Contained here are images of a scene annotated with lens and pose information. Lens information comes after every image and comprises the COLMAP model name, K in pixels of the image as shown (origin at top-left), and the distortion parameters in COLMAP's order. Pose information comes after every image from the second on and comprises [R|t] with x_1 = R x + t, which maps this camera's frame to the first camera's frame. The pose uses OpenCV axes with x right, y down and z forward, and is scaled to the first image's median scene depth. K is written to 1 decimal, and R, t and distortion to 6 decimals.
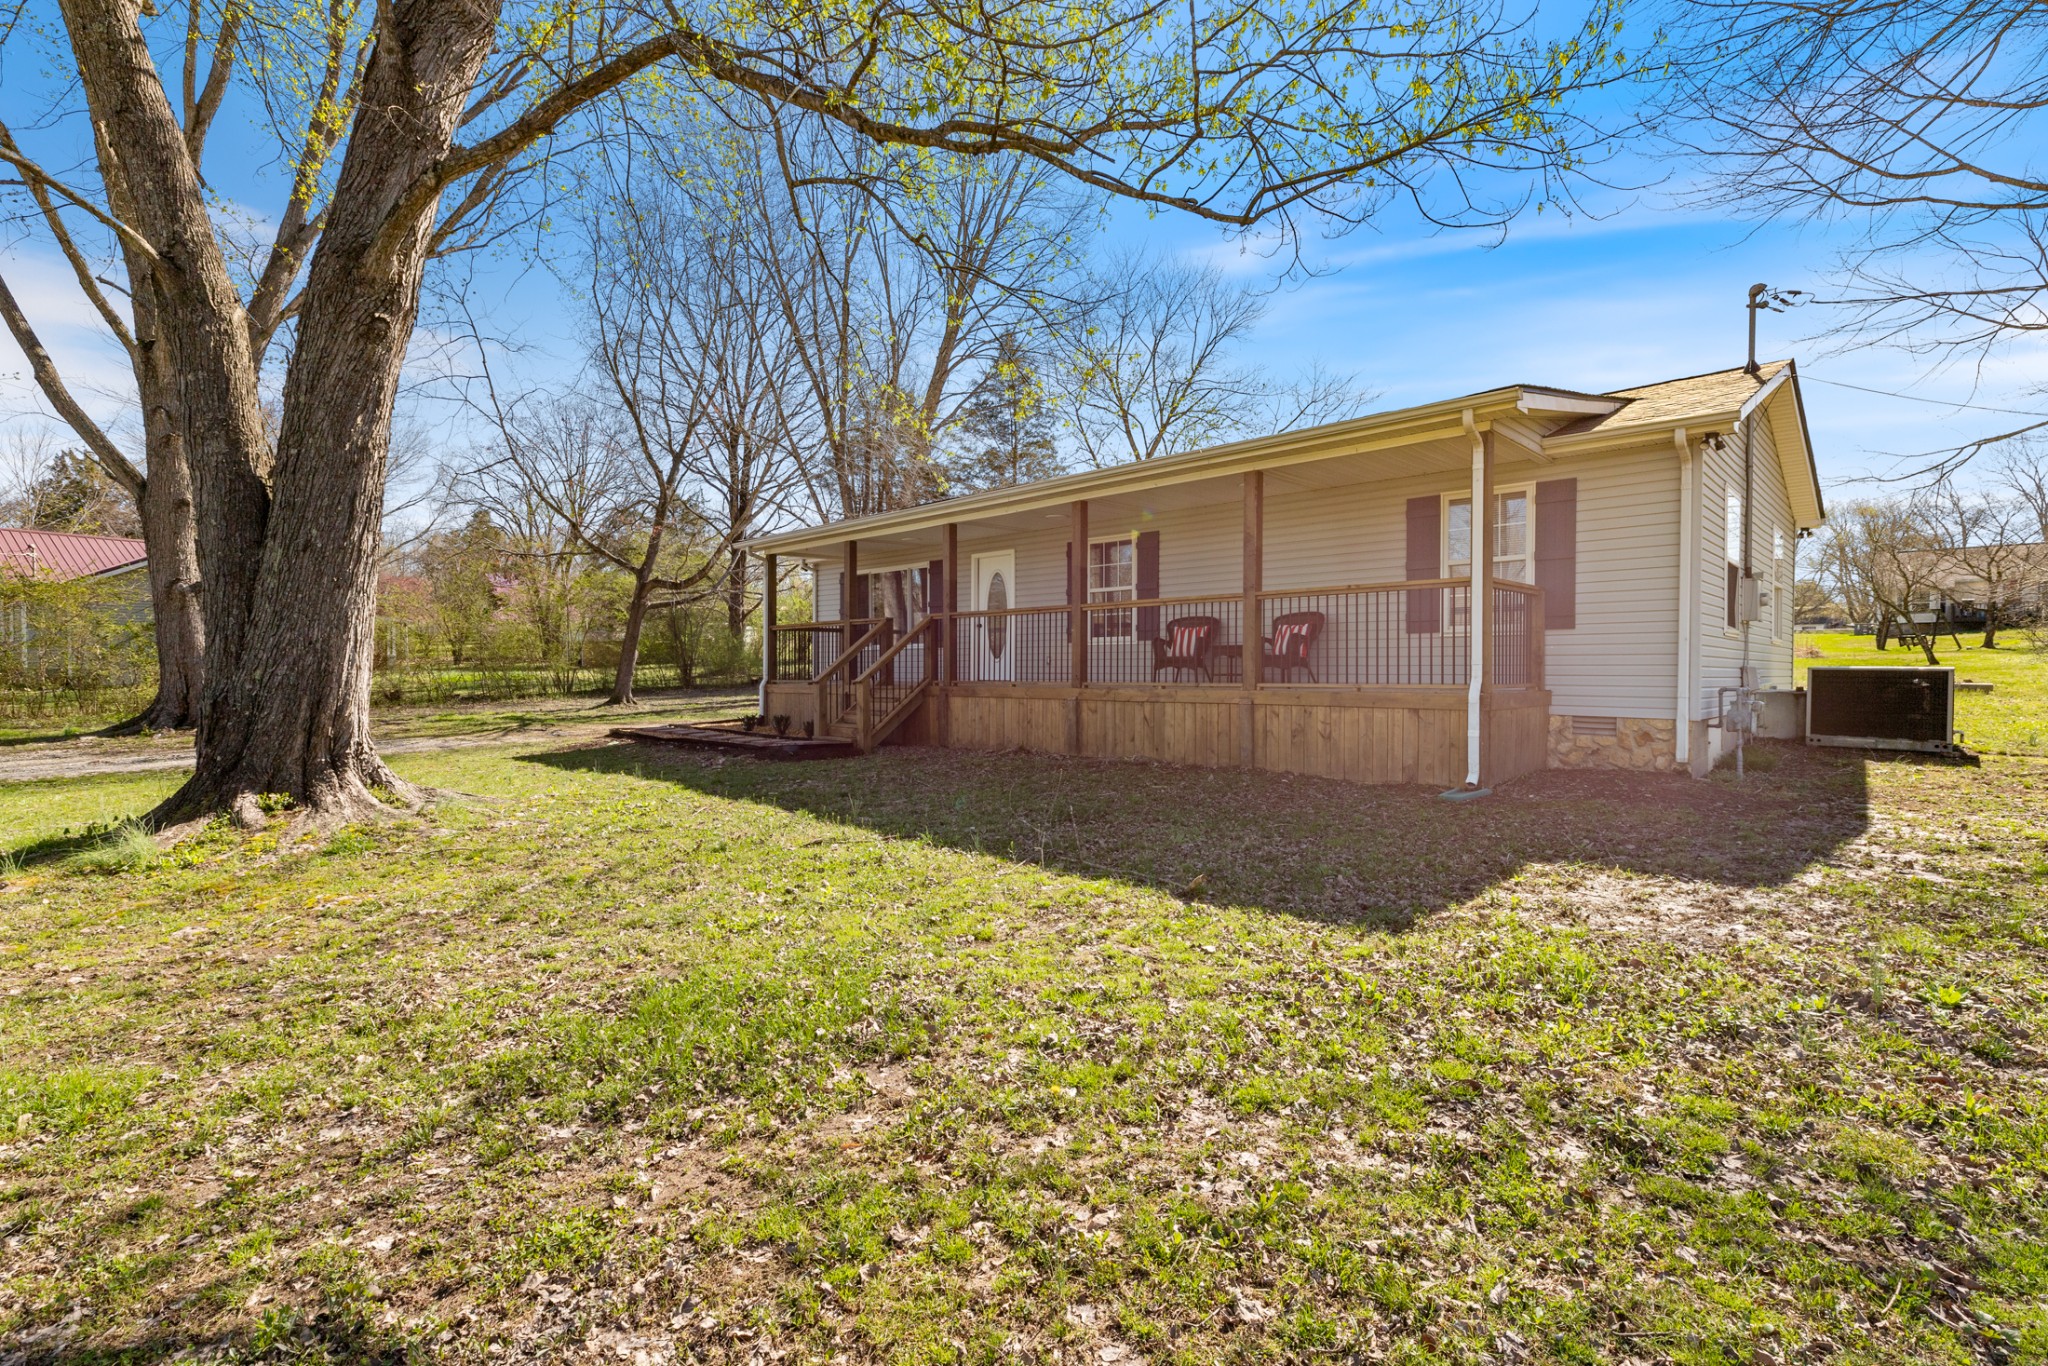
lens RADIAL K [[903.2, 0, 1029.4], [0, 903.2, 673.2], [0, 0, 1]] dist [0.002314, 0.000437]
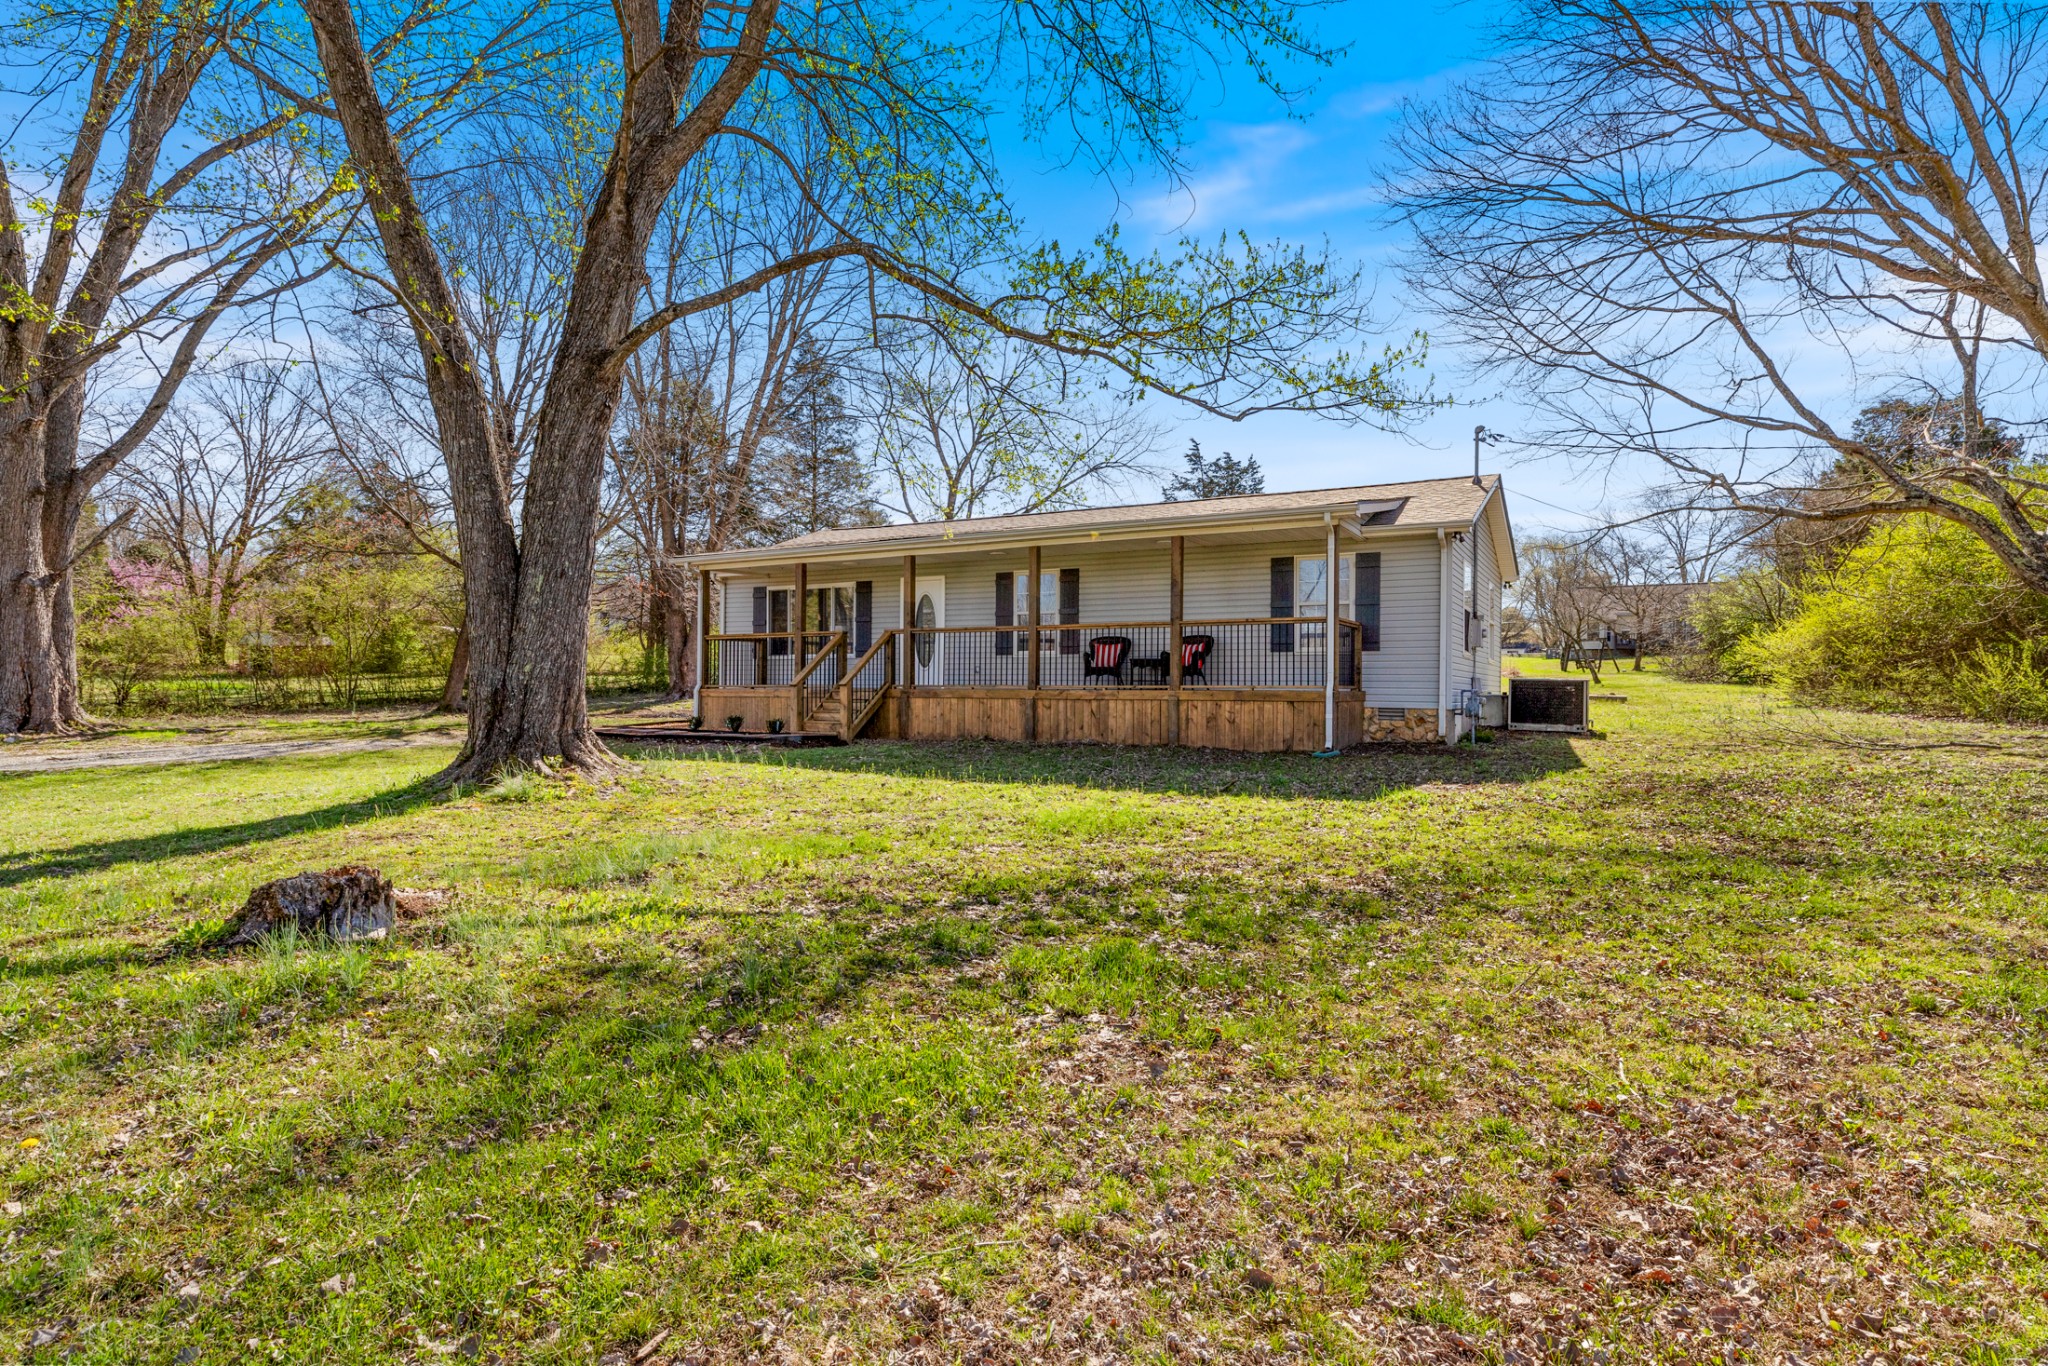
lens RADIAL K [[942.8, 0, 1039.8], [0, 942.8, 666.7], [0, 0, 1]] dist [0.001610, 0.000460]
pose [[0.969791, 0.012504, 0.243618, -0.288540], [-0.007072, 0.999707, -0.023161, 0.015595], [-0.243836, 0.020738, 0.969595, -0.342121]]
